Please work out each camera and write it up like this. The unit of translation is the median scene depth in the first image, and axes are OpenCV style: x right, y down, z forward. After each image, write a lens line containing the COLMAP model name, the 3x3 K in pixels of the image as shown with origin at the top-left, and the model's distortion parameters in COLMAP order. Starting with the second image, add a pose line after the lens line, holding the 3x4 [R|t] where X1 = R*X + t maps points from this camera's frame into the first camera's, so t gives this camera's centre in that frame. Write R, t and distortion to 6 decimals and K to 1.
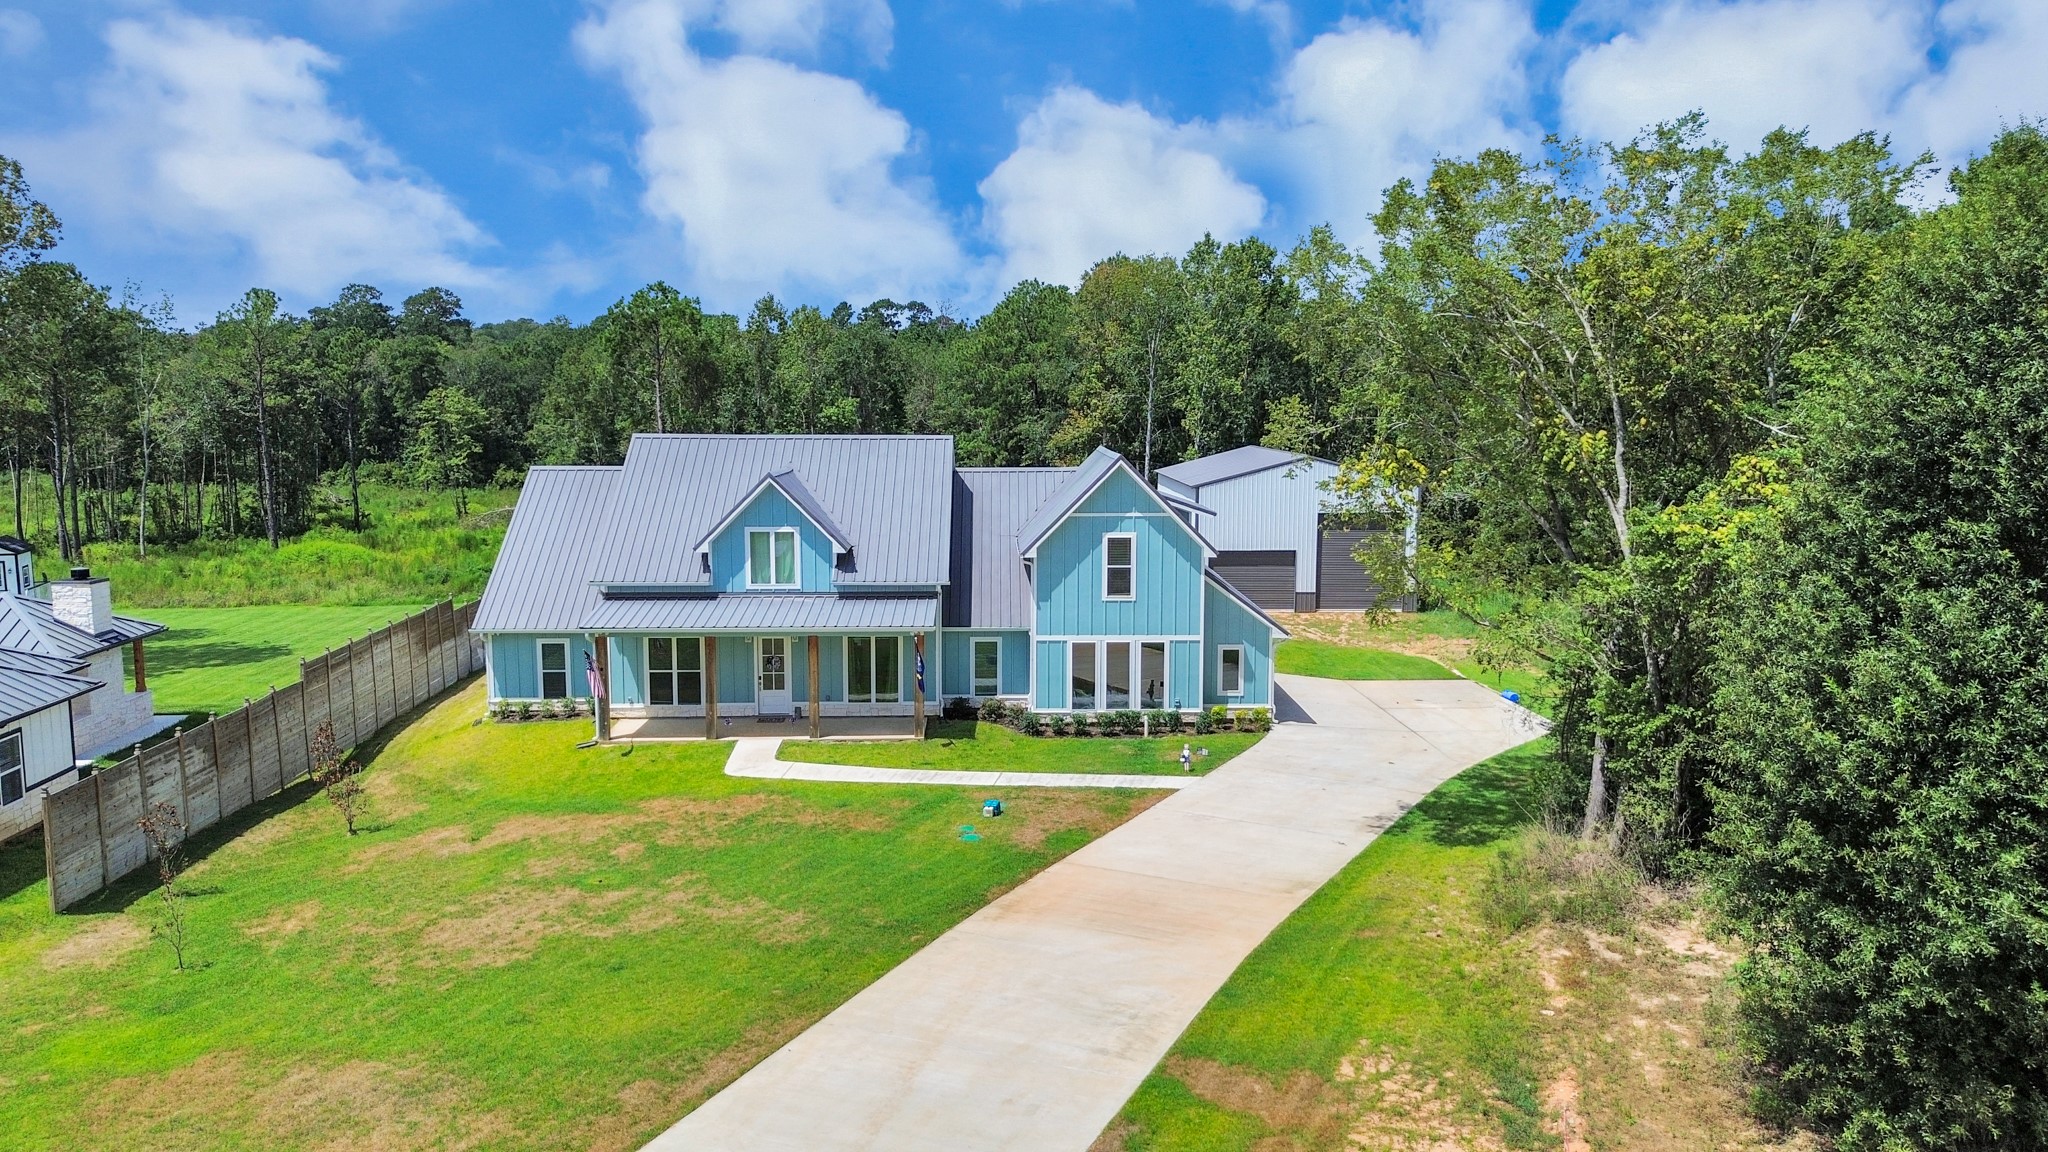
lens RADIAL K [[1433.9, 0, 1042.3], [0, 1433.9, 568.1], [0, 0, 1]] dist [0.069476, -0.068313]
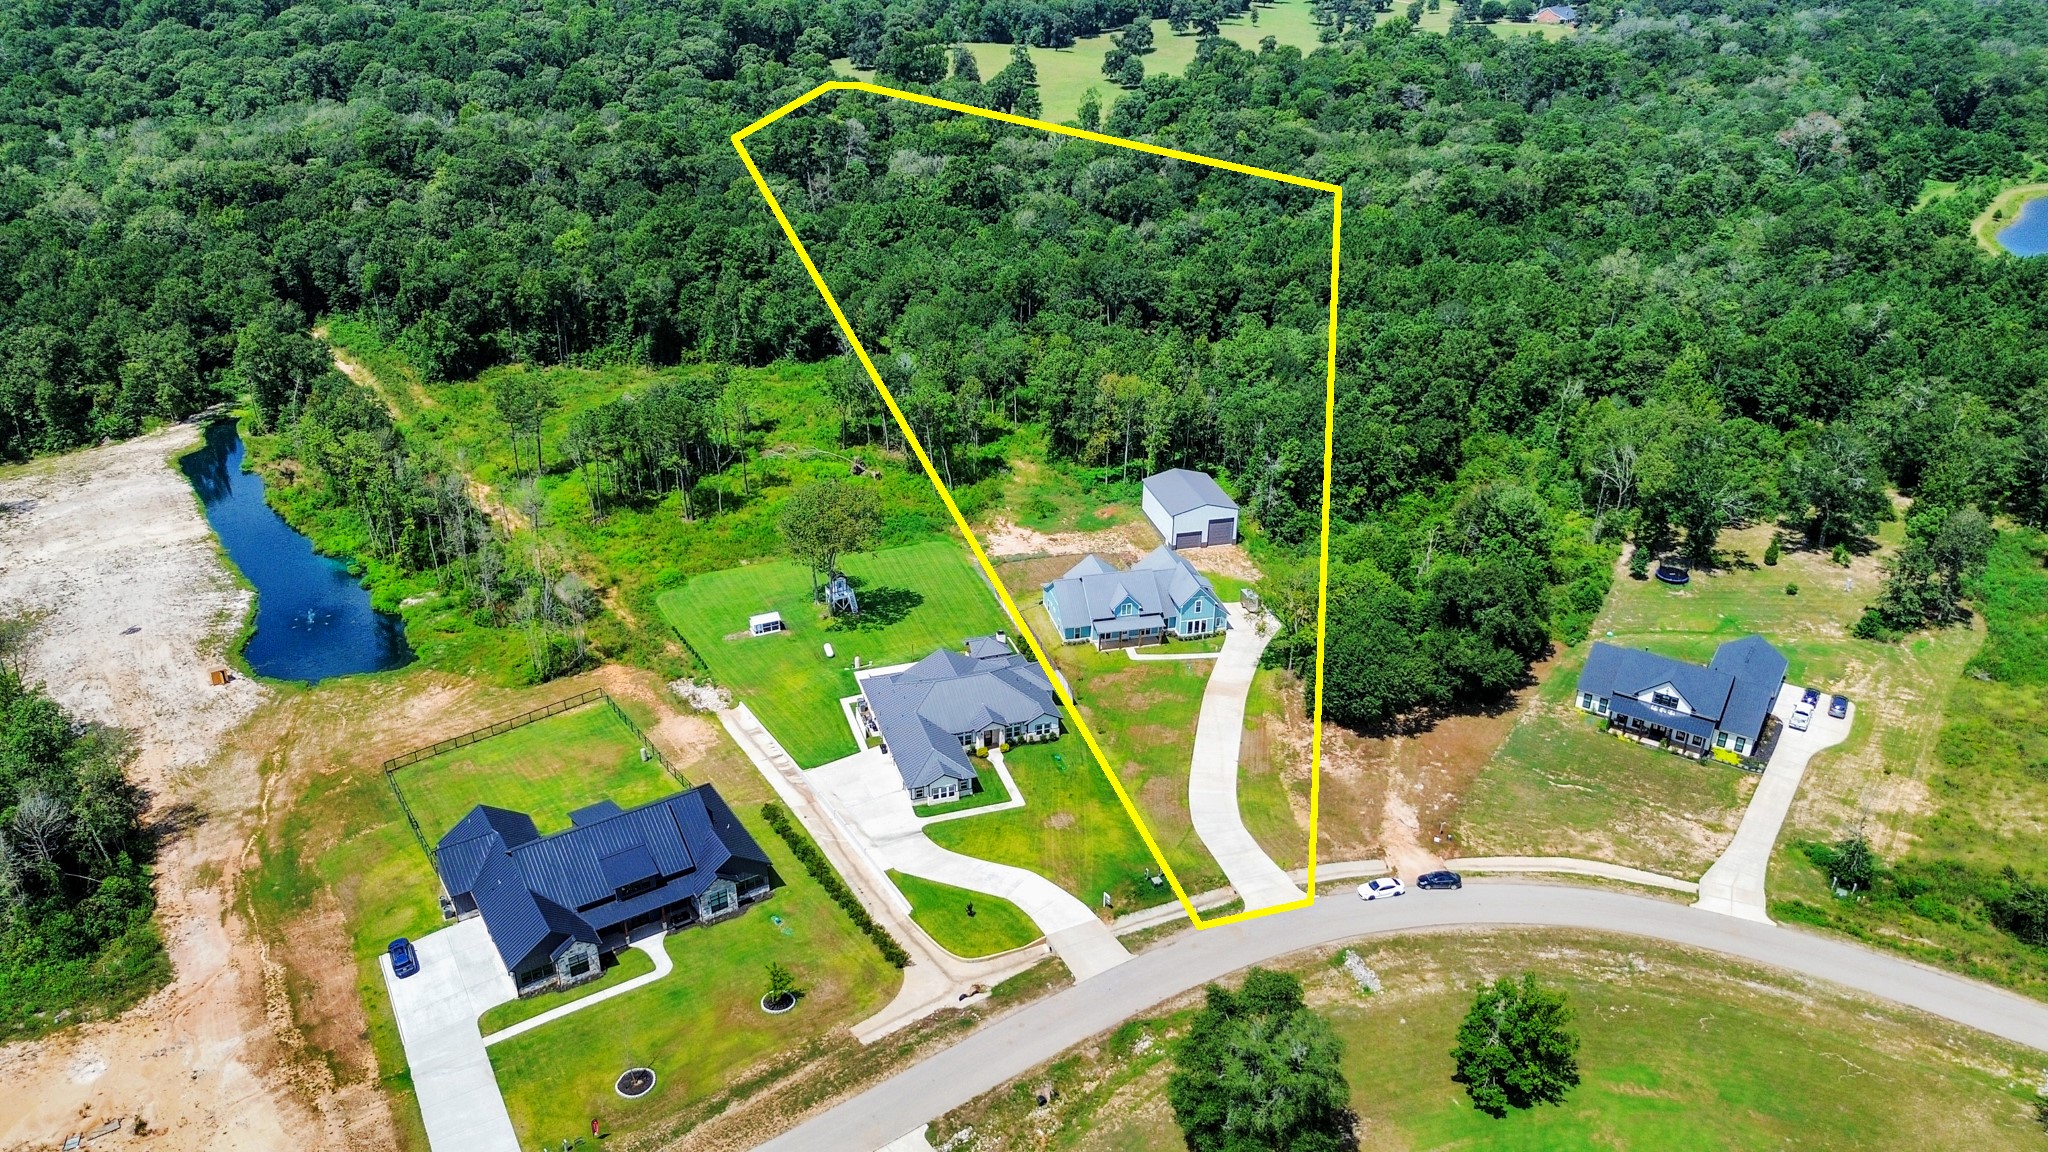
lens RADIAL K [[1424.9, 0, 1024.0], [0, 1424.9, 576.0], [0, 0, 1]] dist [0.064316, -0.061601]
pose [[0.978456, -0.086868, 0.187289, -1.415807], [0.016586, 0.937314, 0.348092, -1.785060], [-0.205787, -0.337486, 0.918561, -3.269343]]
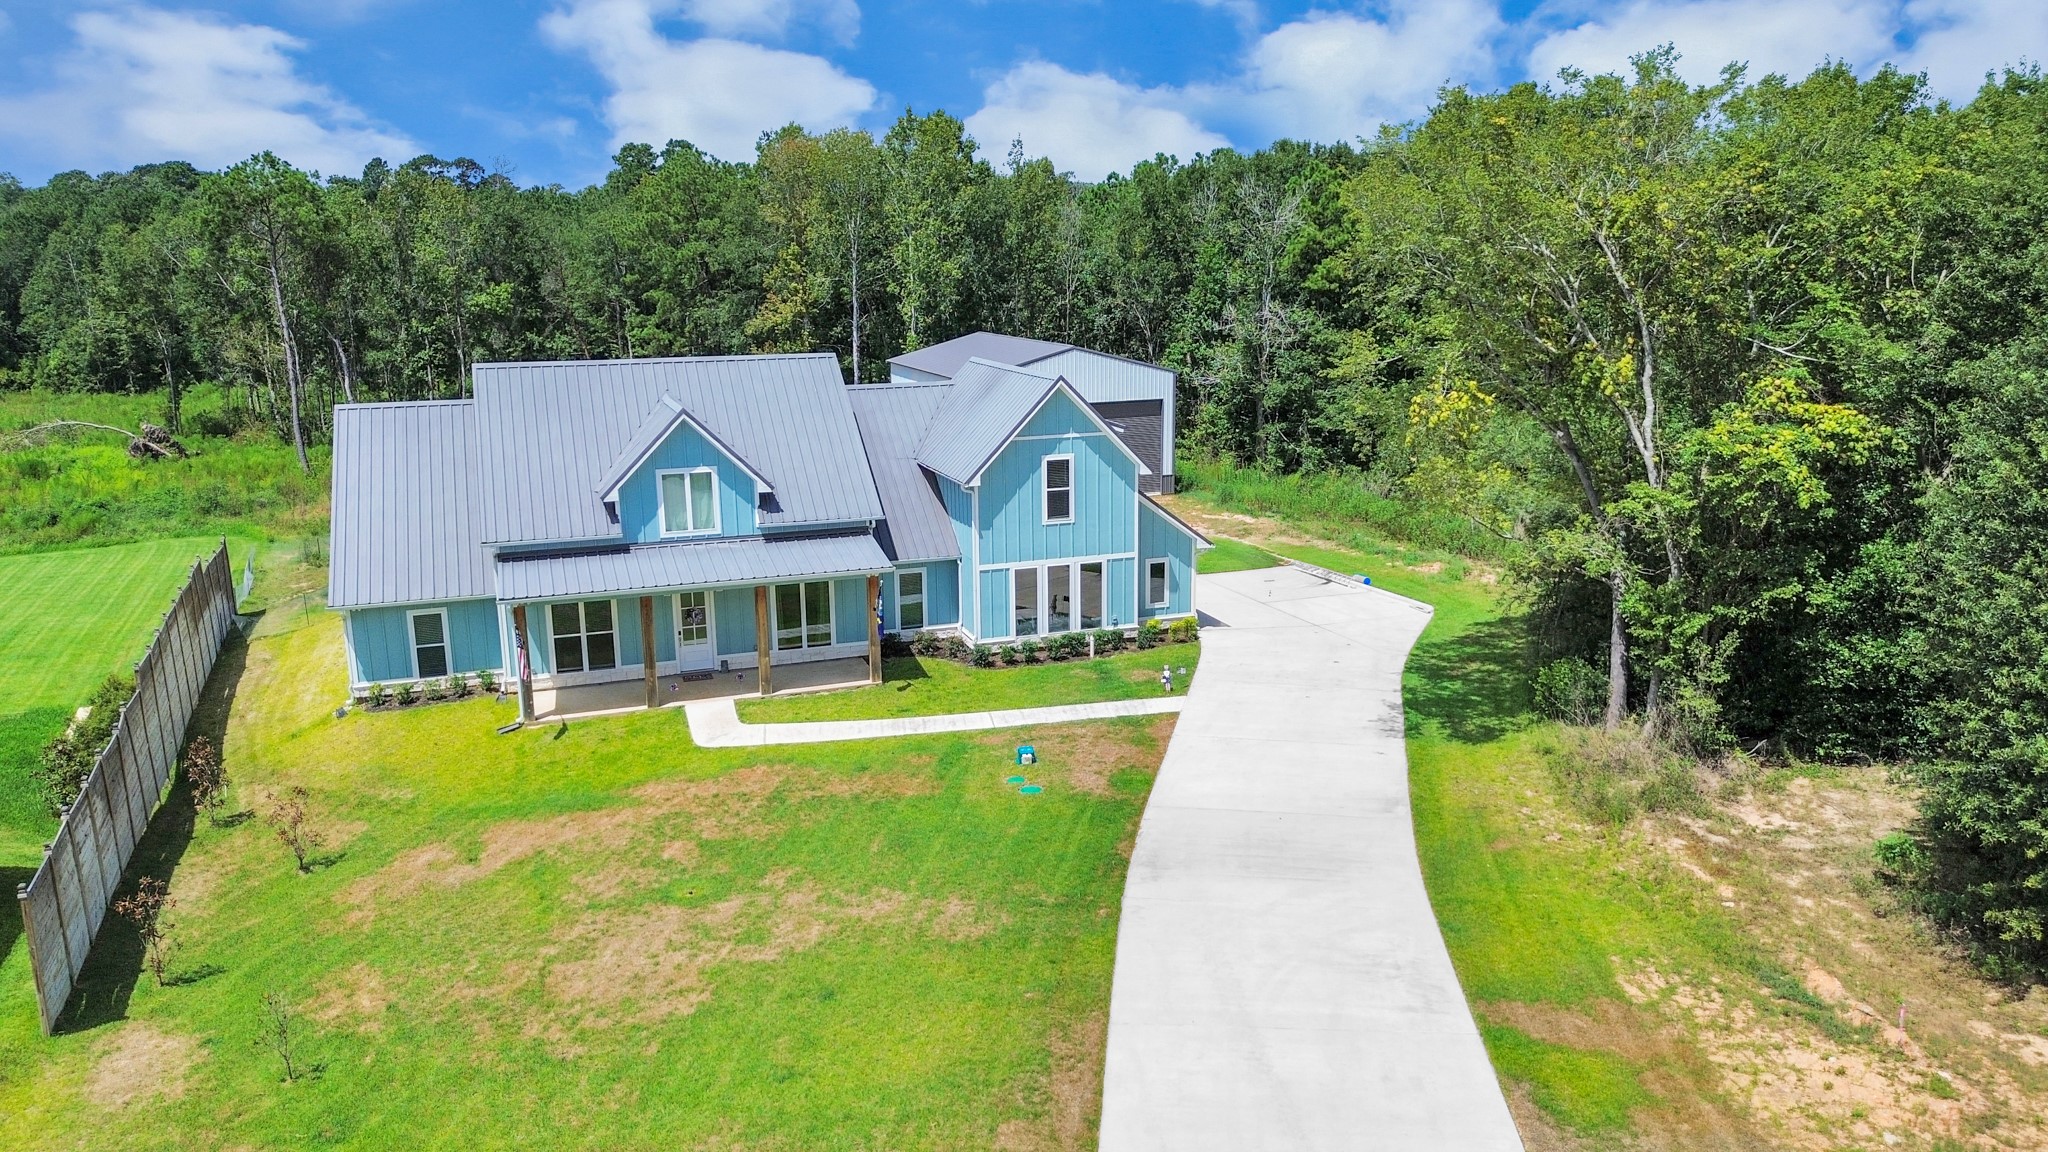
lens RADIAL K [[1424.9, 0, 1024.0], [0, 1424.9, 576.0], [0, 0, 1]] dist [0.064316, -0.061601]
pose [[0.952857, -0.081507, 0.292269, -0.259188], [0.050691, 0.992469, 0.111514, -0.052090], [-0.299157, -0.091442, 0.949812, 0.073124]]
